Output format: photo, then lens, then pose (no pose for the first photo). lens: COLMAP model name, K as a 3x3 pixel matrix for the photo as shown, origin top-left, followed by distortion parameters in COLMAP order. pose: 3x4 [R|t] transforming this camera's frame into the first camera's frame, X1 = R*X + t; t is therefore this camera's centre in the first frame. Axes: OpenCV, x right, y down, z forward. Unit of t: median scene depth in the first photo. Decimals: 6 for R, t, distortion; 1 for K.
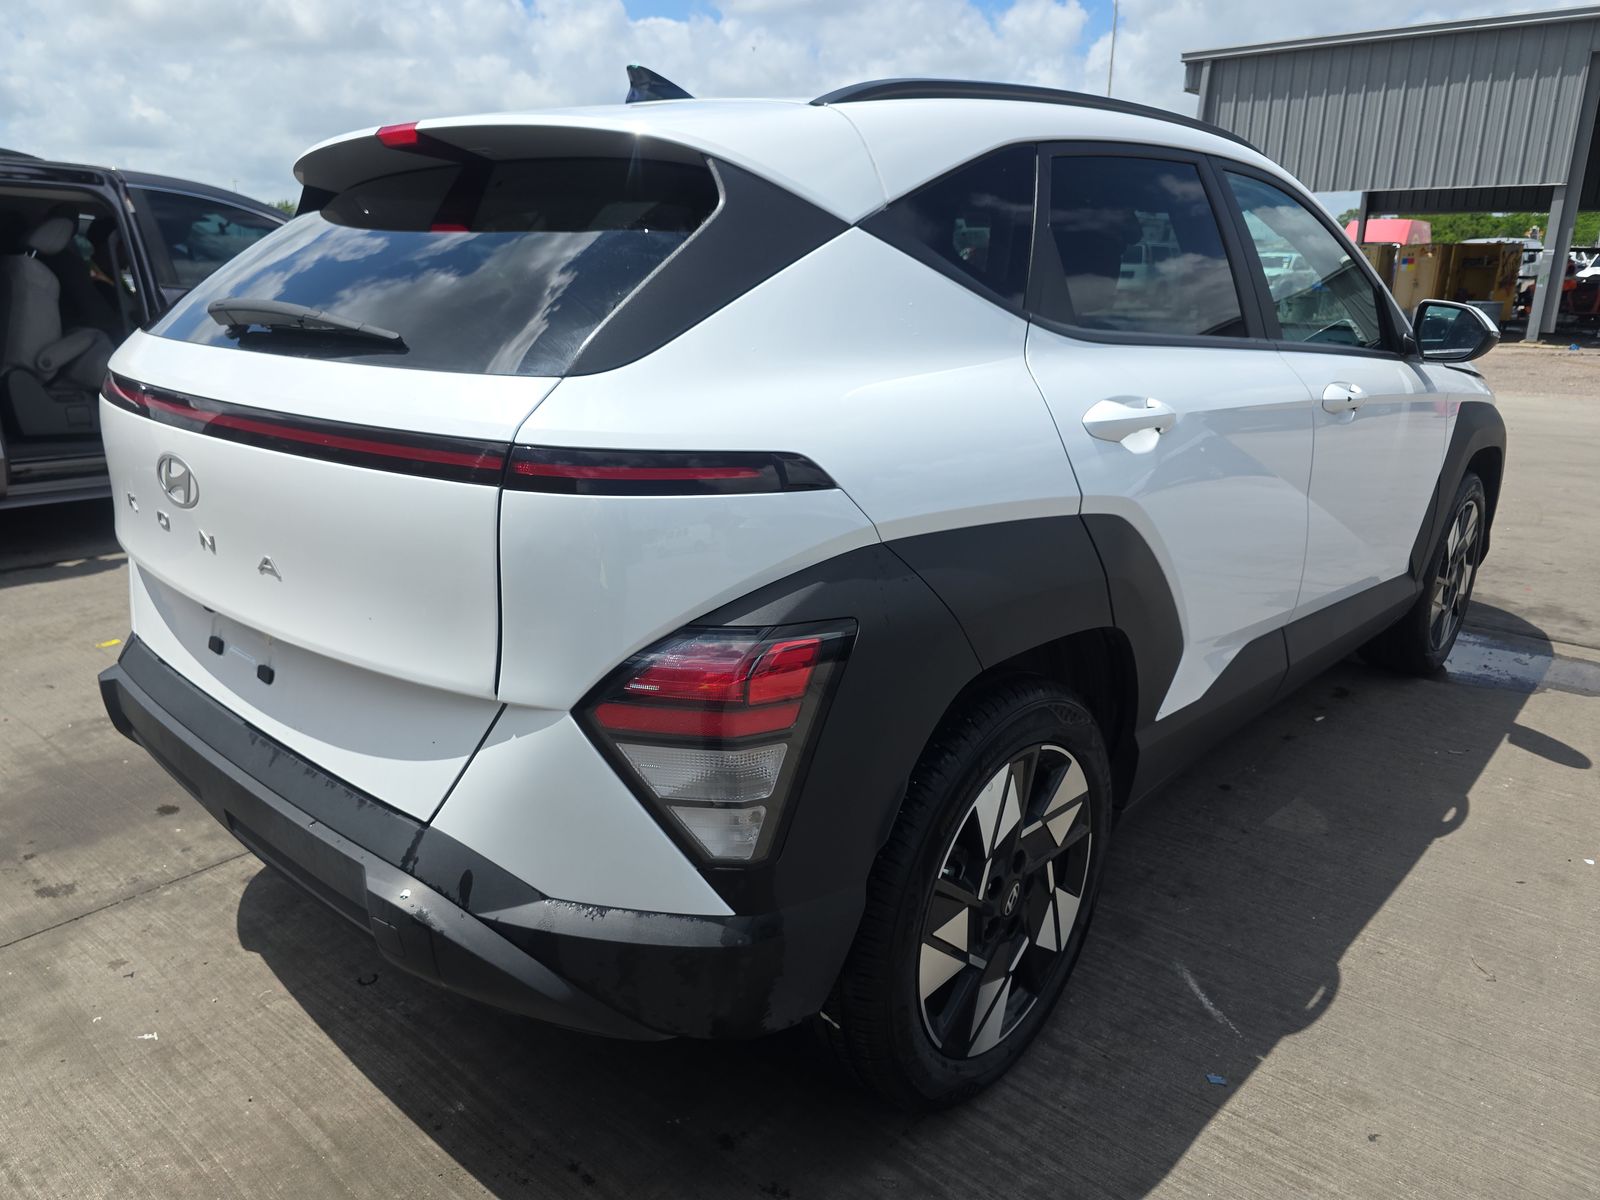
lens RADIAL K [[1121.9, 0, 800.0], [0, 1121.9, 600.0], [0, 0, 1]] dist [-0.001439, -0.001512]
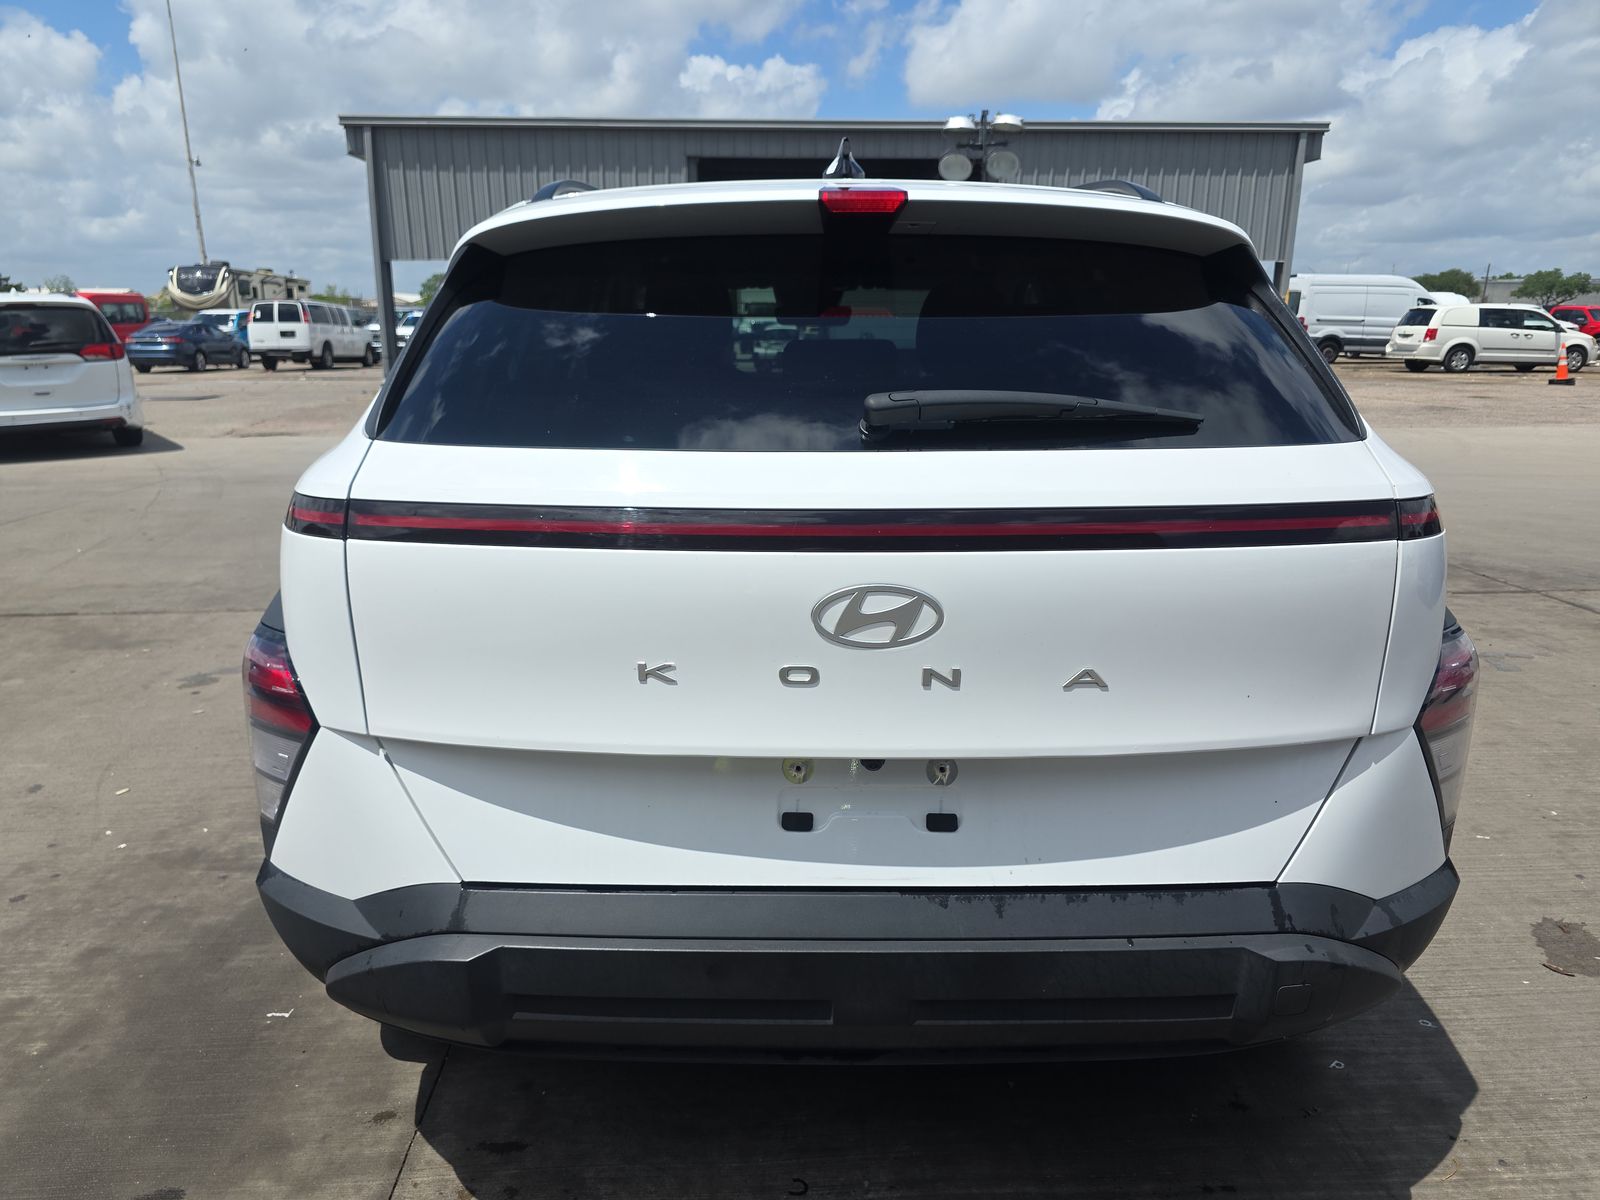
lens RADIAL K [[1071.6, 0, 810.4], [0, 1071.6, 607.5], [0, 0, 1]] dist [0.034006, -0.026777]
pose [[0.725080, -0.185955, 0.663083, -0.272649], [0.206736, 0.977219, 0.047986, -0.039485], [-0.656901, 0.102289, 0.747006, 0.112707]]
